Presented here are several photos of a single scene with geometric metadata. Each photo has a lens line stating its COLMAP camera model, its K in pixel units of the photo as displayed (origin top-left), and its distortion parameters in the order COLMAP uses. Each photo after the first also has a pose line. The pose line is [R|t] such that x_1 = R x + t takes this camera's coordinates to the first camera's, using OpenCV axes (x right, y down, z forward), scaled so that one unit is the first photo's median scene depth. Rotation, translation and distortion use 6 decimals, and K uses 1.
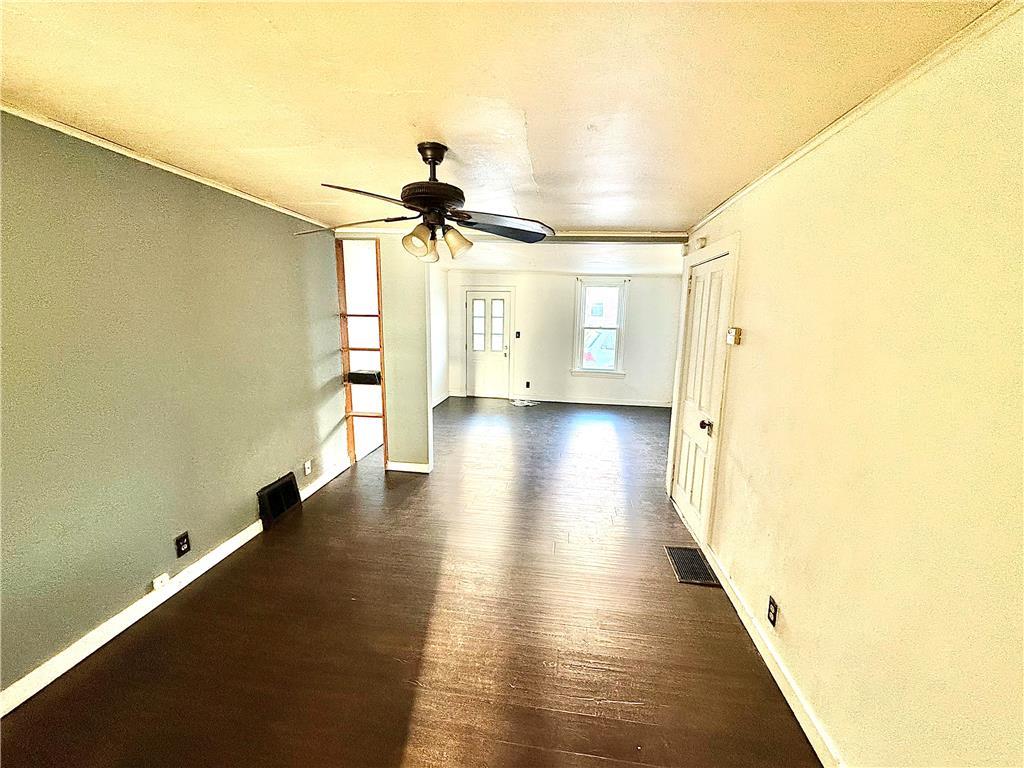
lens RADIAL K [[413.1, 0, 512.0], [0, 413.1, 384.0], [0, 0, 1]] dist [0.002131, -0.000012]
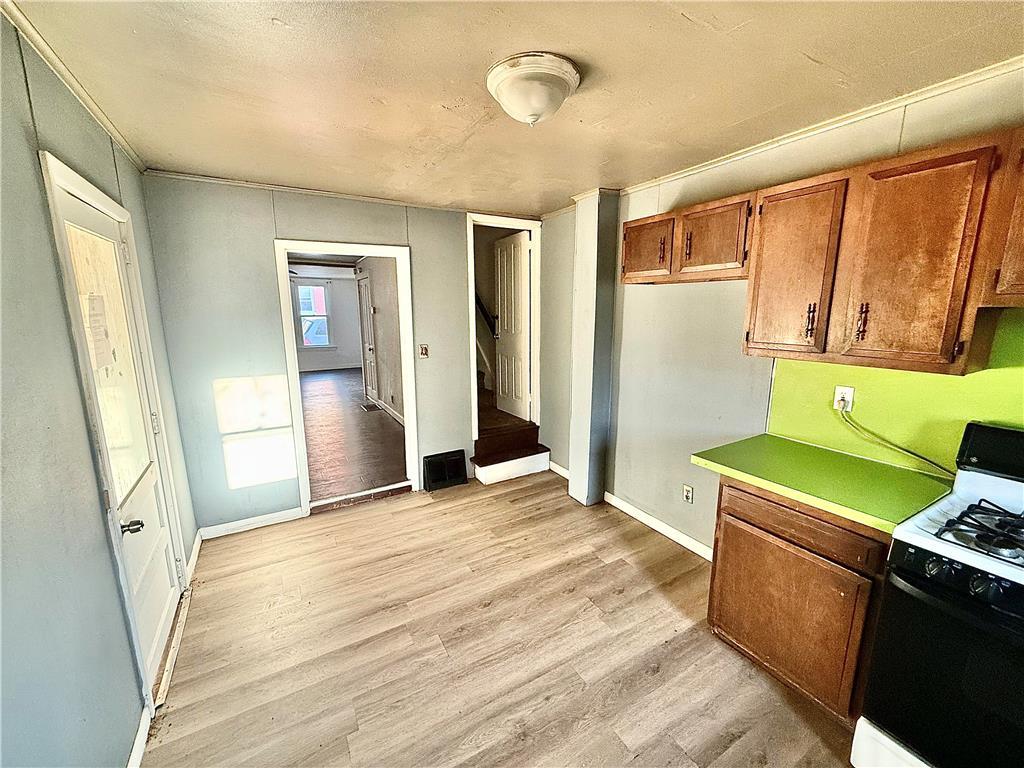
lens RADIAL K [[413.1, 0, 512.0], [0, 413.1, 384.0], [0, 0, 1]] dist [0.002131, -0.000012]
pose [[0.788113, -0.125161, 0.602672, -0.309049], [0.119978, 0.991565, 0.049030, 0.253039], [-0.603725, 0.033667, 0.796482, -1.232758]]
